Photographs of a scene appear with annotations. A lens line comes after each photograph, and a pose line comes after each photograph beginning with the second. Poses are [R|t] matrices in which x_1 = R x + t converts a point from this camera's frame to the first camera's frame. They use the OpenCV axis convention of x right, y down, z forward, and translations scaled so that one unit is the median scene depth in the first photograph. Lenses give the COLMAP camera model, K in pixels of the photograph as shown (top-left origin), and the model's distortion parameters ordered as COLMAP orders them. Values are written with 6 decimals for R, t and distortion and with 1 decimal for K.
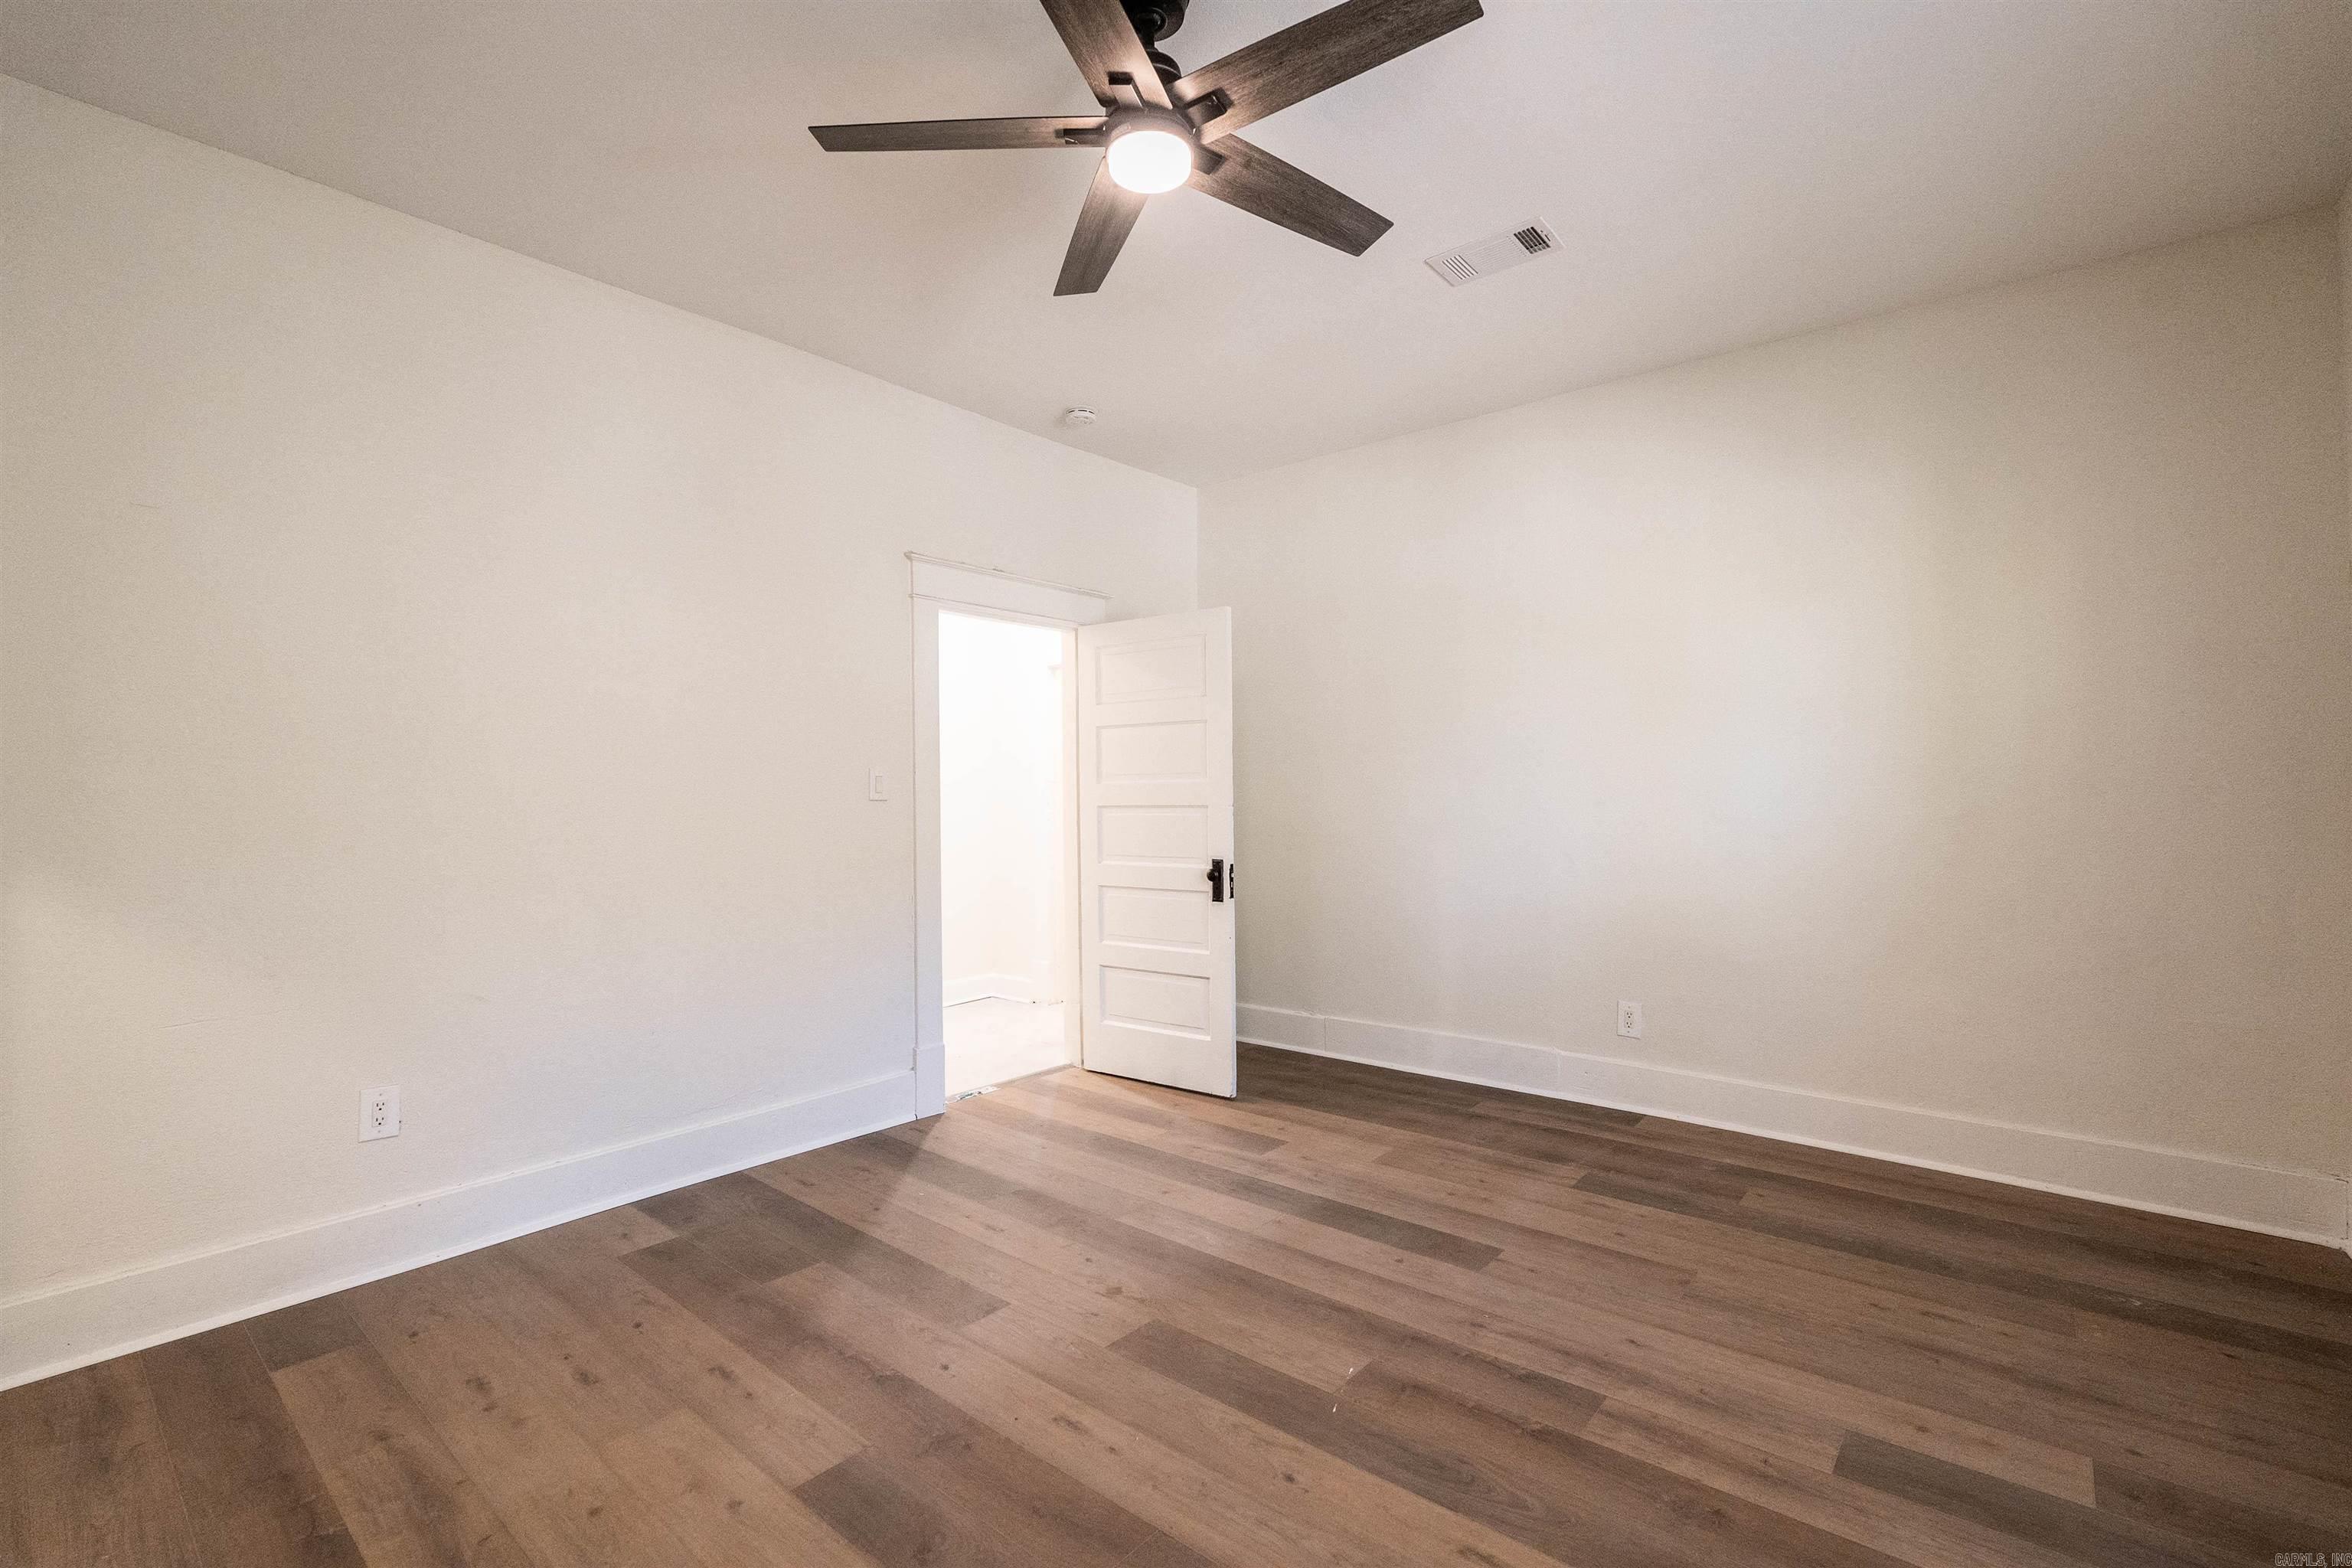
lens RADIAL K [[1027.0, 0, 1176.0], [0, 1027.0, 784.0], [0, 0, 1]] dist [-0.004006, -0.000381]
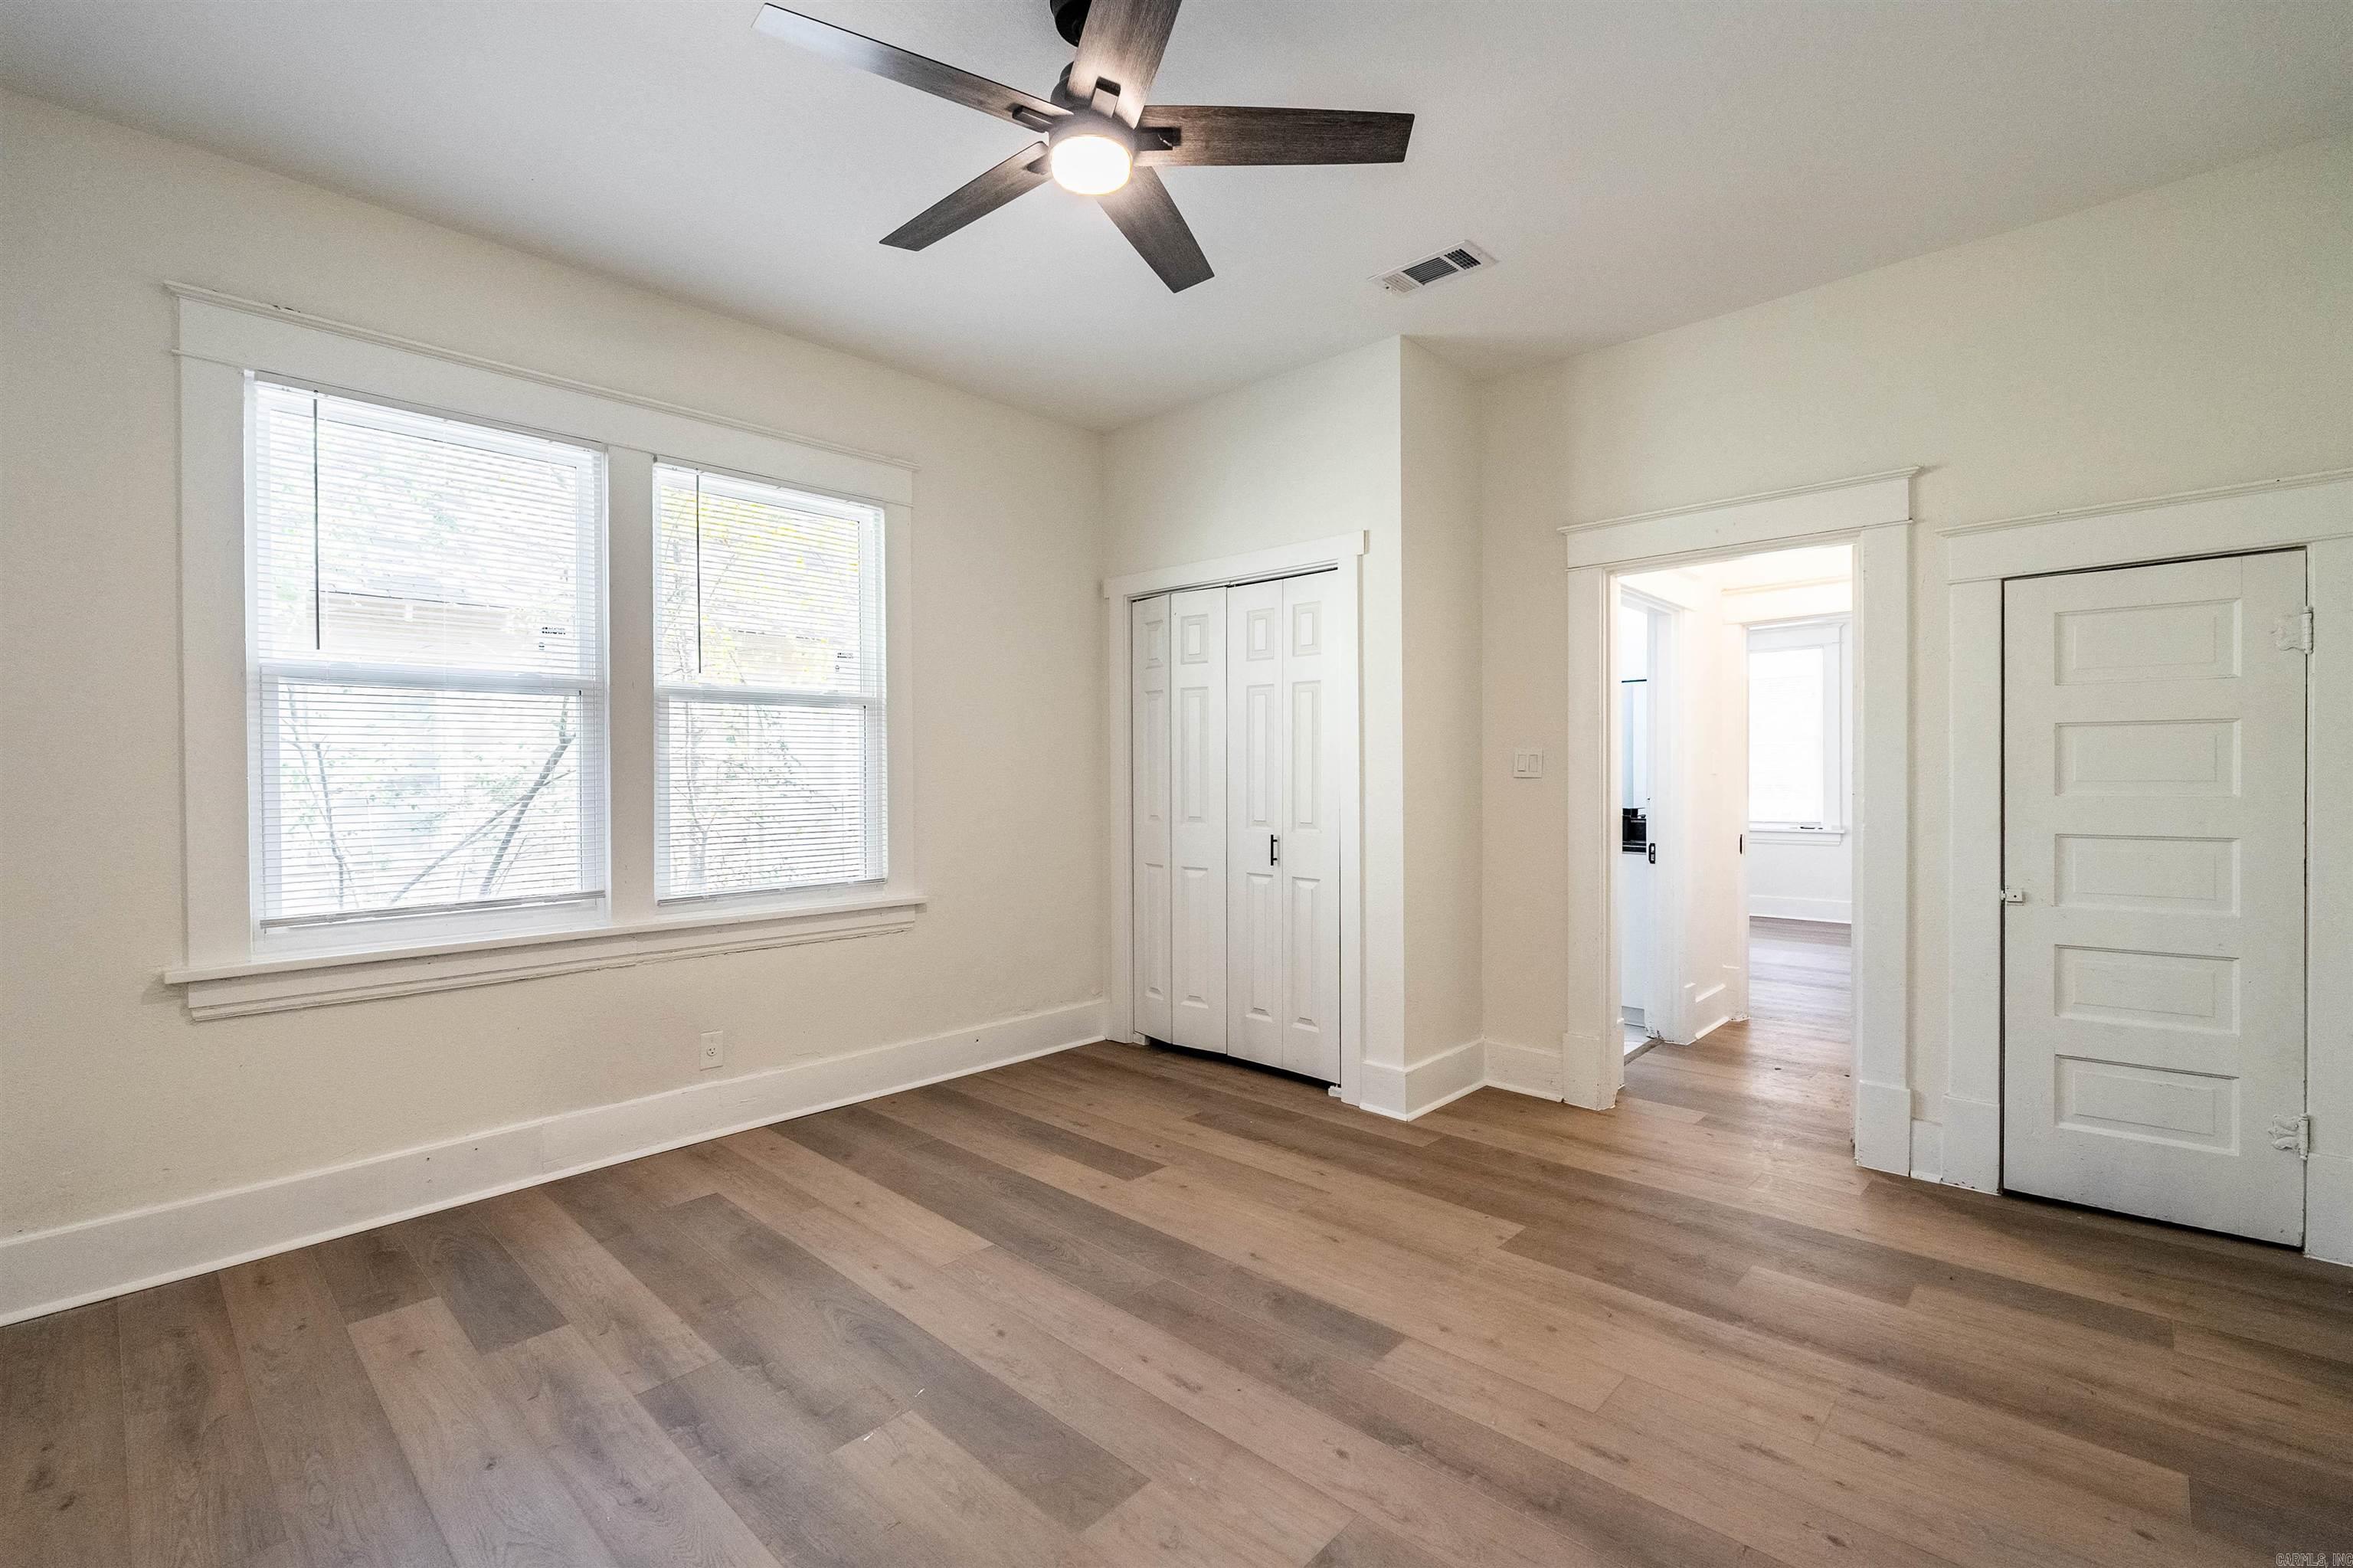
lens RADIAL K [[1027.5, 0, 1176.5], [0, 1027.5, 784.0], [0, 0, 1]] dist [-0.004006, -0.000381]
pose [[-0.998814, 0.013764, 0.046704, -0.149011], [0.013833, 0.999904, 0.001153, 0.022851], [-0.046684, 0.001797, -0.998908, 2.000126]]
